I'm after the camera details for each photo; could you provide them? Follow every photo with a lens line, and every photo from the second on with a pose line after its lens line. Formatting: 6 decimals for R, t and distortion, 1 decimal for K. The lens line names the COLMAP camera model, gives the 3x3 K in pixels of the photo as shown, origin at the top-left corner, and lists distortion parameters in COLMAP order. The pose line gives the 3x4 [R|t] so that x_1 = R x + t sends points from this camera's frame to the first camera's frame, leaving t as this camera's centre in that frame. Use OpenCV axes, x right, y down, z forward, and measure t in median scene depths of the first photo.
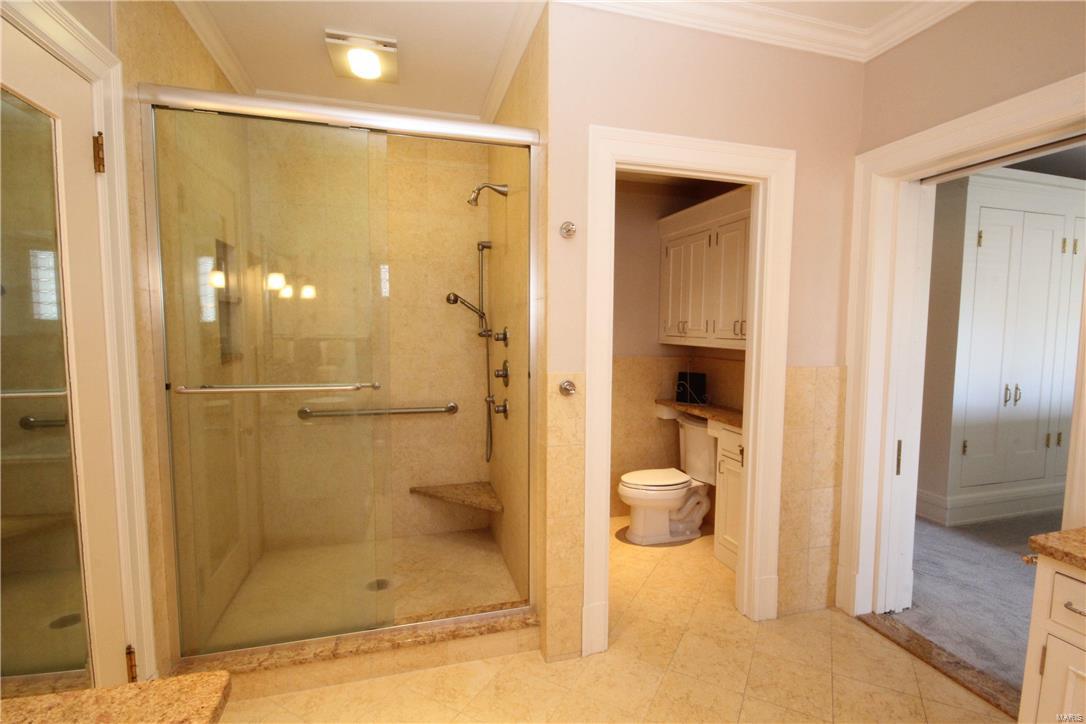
lens RADIAL K [[504.4, 0, 546.5], [0, 504.4, 362.0], [0, 0, 1]] dist [-0.001727, -0.006157]
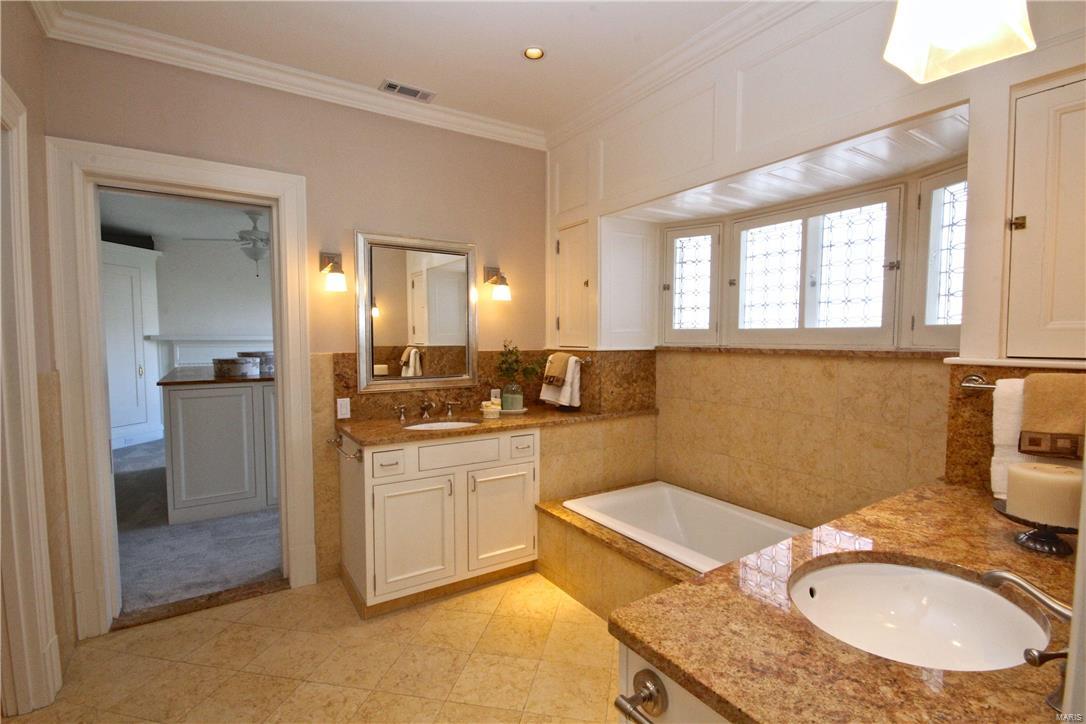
lens RADIAL K [[504.4, 0, 553.8], [0, 504.4, 367.2], [0, 0, 1]] dist [-0.001727, -0.006157]
pose [[-0.308230, -0.063458, 0.949193, -0.659417], [0.077907, 0.992737, 0.091668, -0.014237], [-0.948116, 0.102204, -0.301048, 0.566172]]
